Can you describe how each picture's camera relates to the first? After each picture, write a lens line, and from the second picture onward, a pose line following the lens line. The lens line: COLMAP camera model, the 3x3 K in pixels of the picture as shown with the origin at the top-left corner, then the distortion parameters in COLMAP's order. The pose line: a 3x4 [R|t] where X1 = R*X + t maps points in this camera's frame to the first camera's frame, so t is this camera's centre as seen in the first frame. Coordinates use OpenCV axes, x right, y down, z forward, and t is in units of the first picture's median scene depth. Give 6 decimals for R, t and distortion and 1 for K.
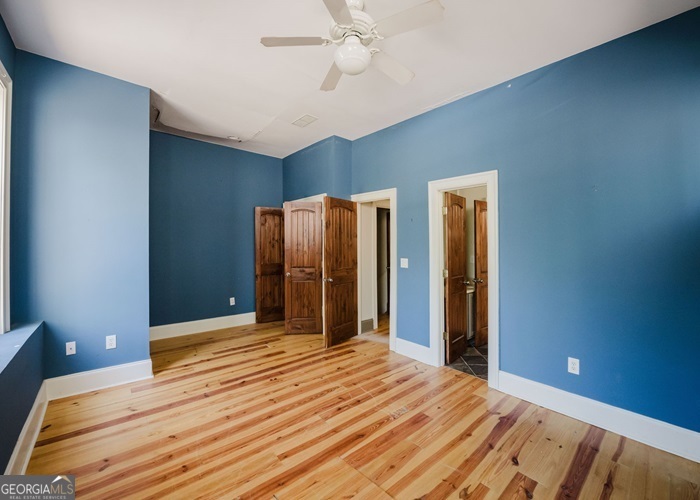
lens RADIAL K [[283.5, 0, 350.0], [0, 283.5, 250.0], [0, 0, 1]] dist [-0.023883, 0.000354]
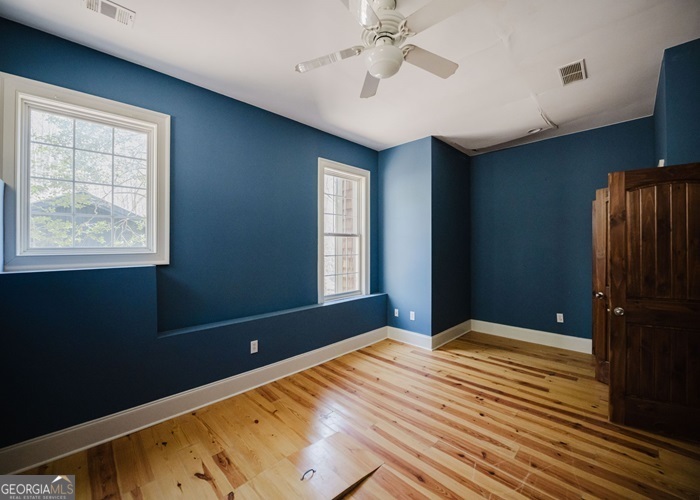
lens RADIAL K [[283.5, 0, 350.0], [0, 283.5, 250.0], [0, 0, 1]] dist [-0.023883, 0.000354]
pose [[0.064527, -0.002035, -0.997914, 0.583192], [-0.011019, 0.999935, -0.002752, -0.018418], [0.997855, 0.011174, 0.064500, 0.483877]]
